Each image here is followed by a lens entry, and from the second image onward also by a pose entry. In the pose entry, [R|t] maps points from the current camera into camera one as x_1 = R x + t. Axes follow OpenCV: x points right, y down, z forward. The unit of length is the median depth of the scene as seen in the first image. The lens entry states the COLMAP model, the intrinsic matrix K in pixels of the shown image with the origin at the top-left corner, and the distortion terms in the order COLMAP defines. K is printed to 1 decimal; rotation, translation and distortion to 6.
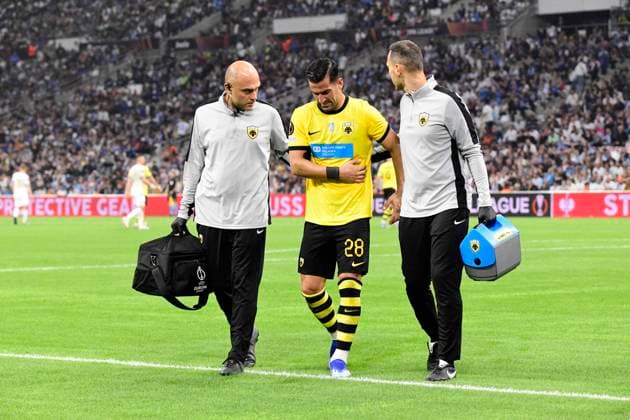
lens RADIAL K [[4285.9, 0, 315.0], [0, 4285.9, 210.0], [0, 0, 1]] dist [-0.418778, -11.884038]
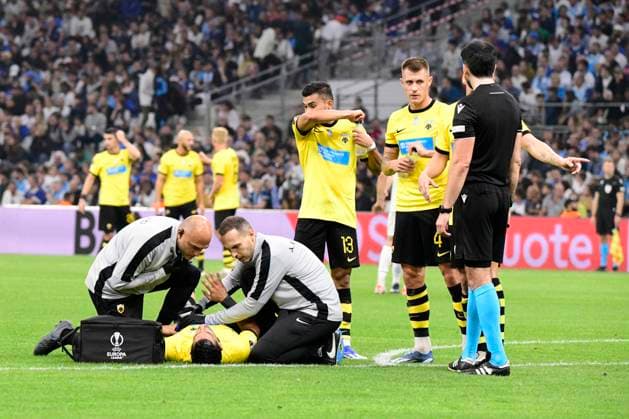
lens RADIAL K [[4279.1, 0, 314.5], [0, 4279.1, 209.5], [0, 0, 1]] dist [-0.418778, -11.884038]
pose [[0.999464, 0.022697, 0.023606, -0.035414], [-0.022345, 0.999637, -0.015041, 0.002850], [-0.023939, 0.014505, 0.999608, 0.561135]]
